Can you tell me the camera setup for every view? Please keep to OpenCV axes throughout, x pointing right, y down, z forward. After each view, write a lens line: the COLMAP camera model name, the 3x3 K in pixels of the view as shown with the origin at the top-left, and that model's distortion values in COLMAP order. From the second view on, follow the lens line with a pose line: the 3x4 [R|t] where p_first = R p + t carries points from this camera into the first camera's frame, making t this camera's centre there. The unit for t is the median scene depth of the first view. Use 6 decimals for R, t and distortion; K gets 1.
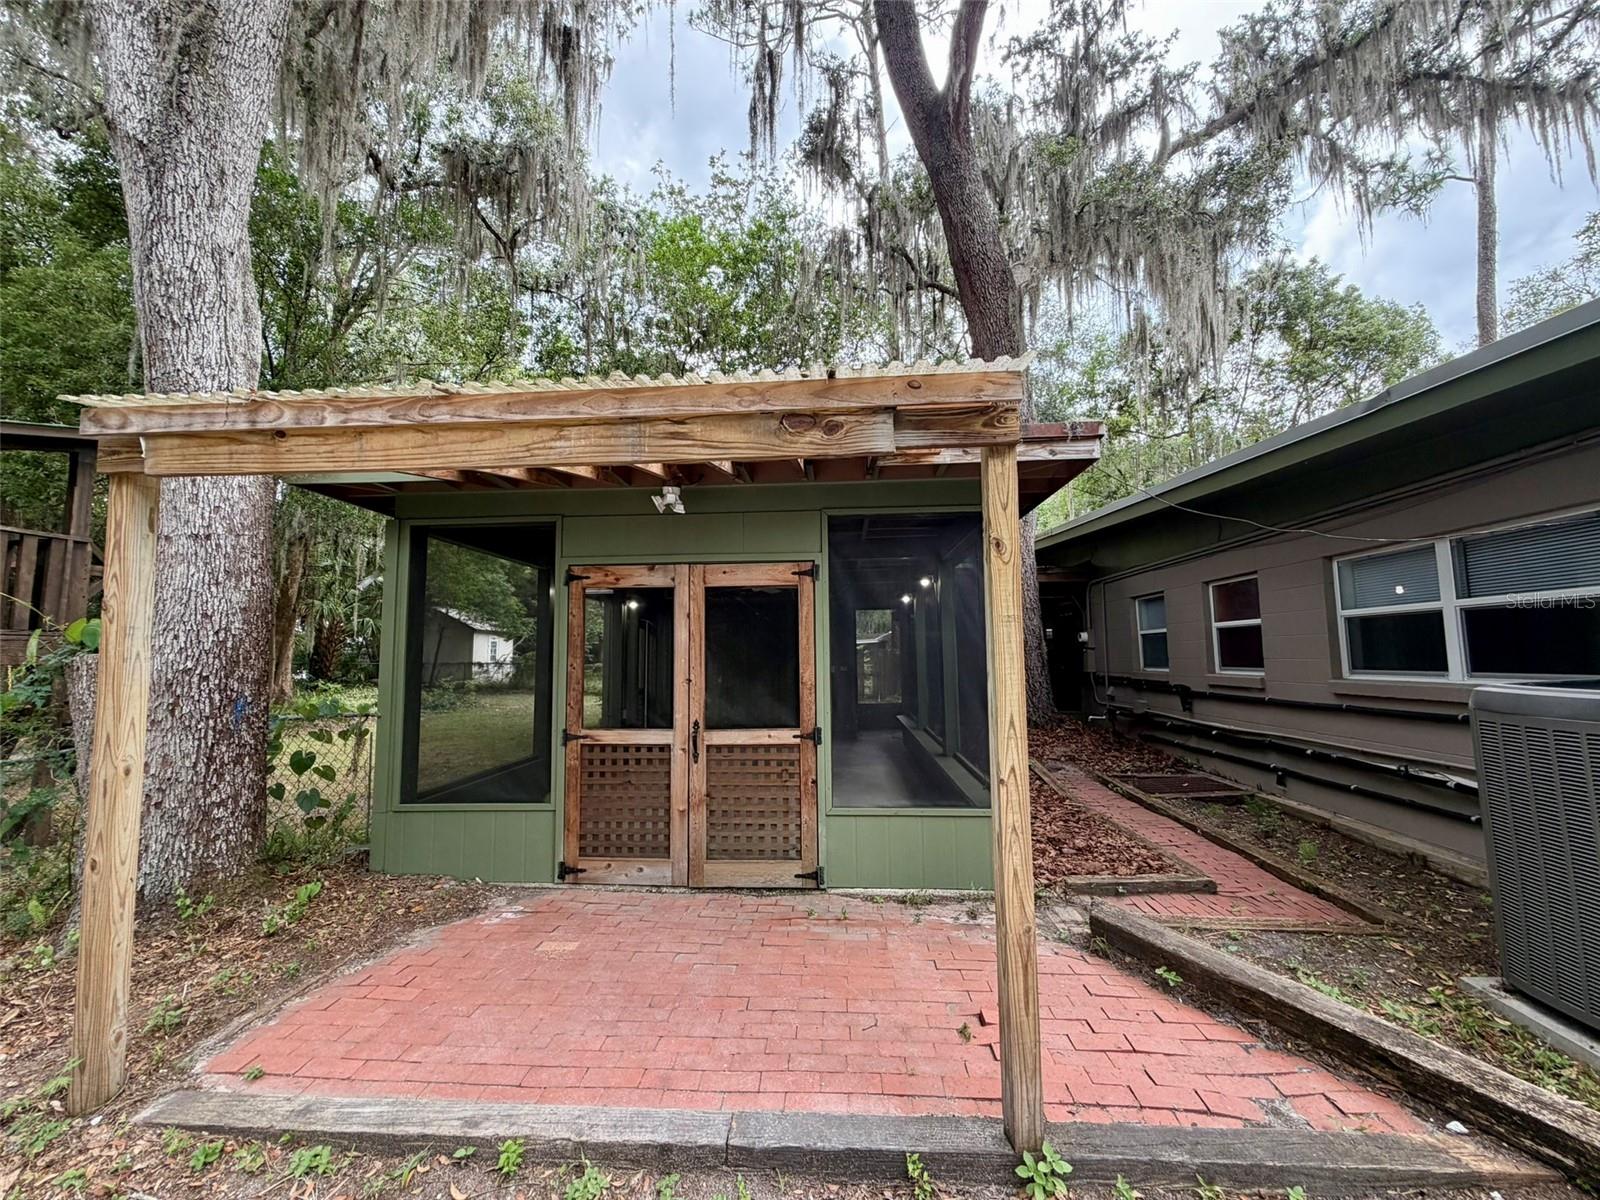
lens RADIAL K [[640.4, 0, 796.3], [0, 640.4, 600.0], [0, 0, 1]] dist [-0.000347, -0.000069]
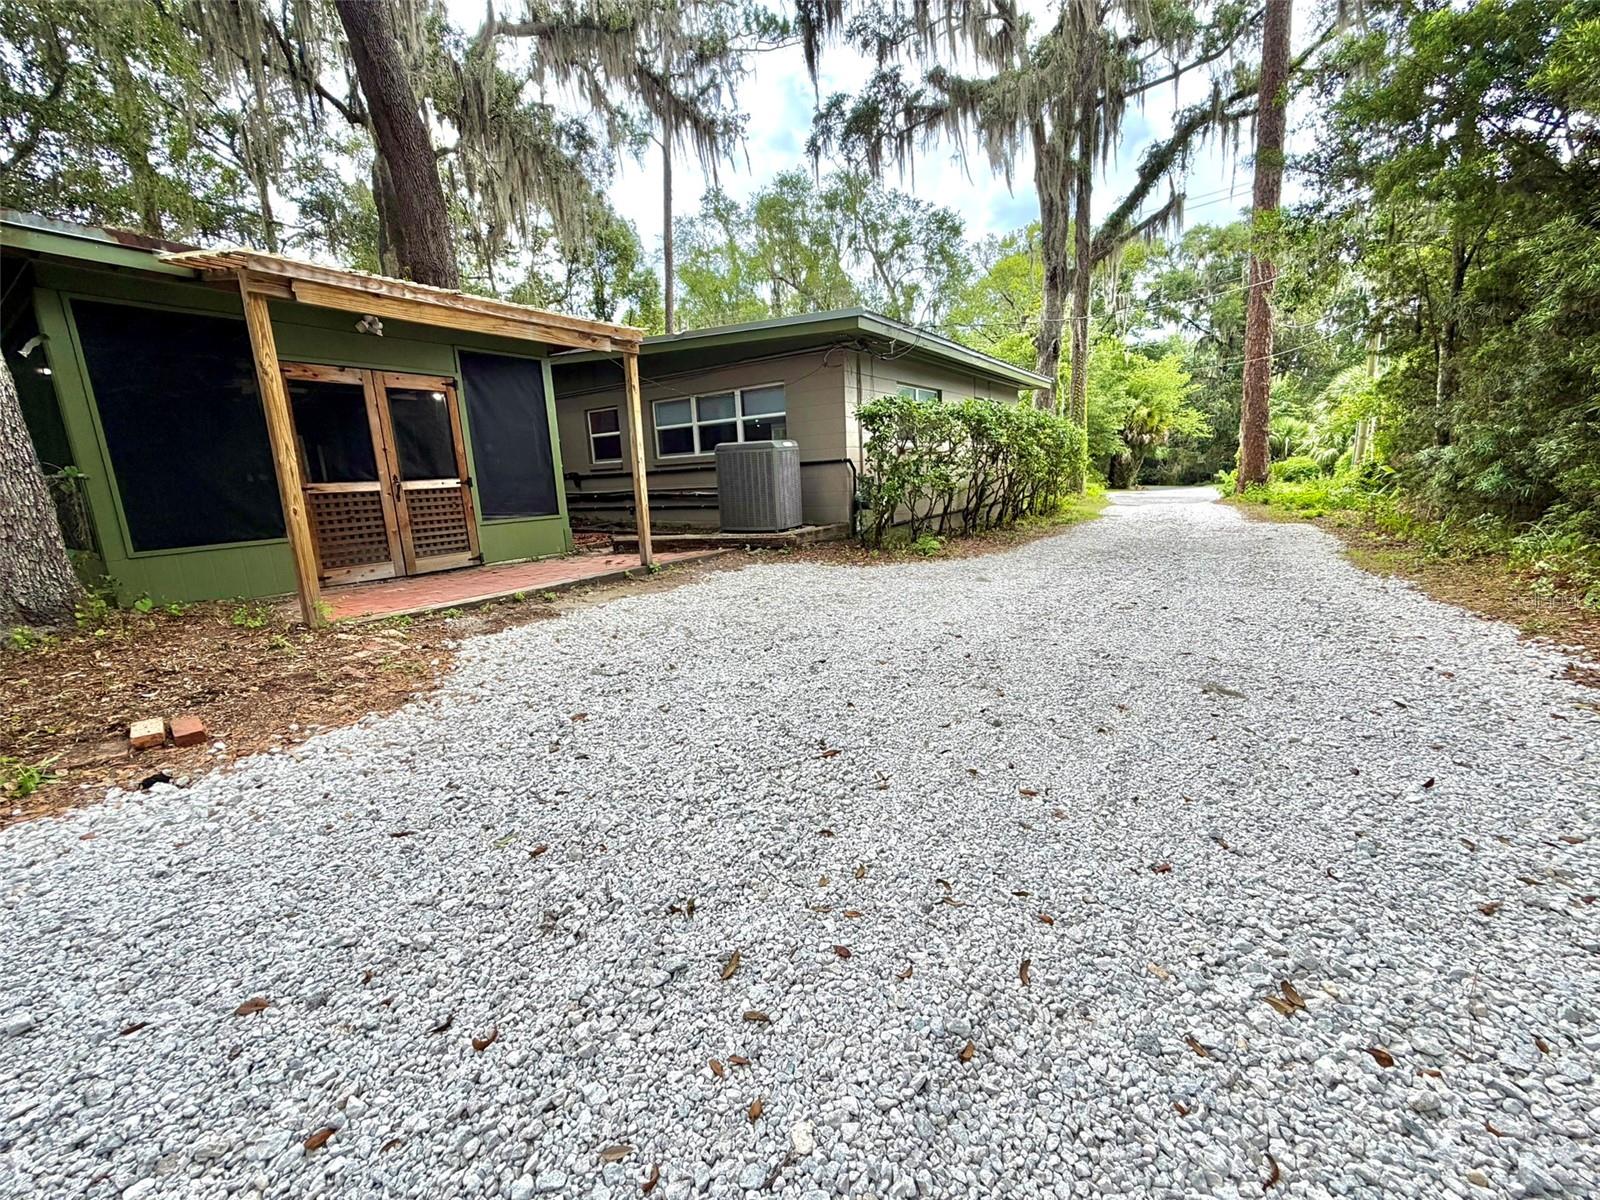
lens RADIAL K [[640.4, 0, 801.3], [0, 640.4, 600.9], [0, 0, 1]] dist [-0.000347, -0.000069]
pose [[0.498310, -0.181615, 0.847764, -1.044635], [-0.038812, 0.972161, 0.231077, 0.084911], [-0.866130, -0.148052, 0.477389, -0.670015]]
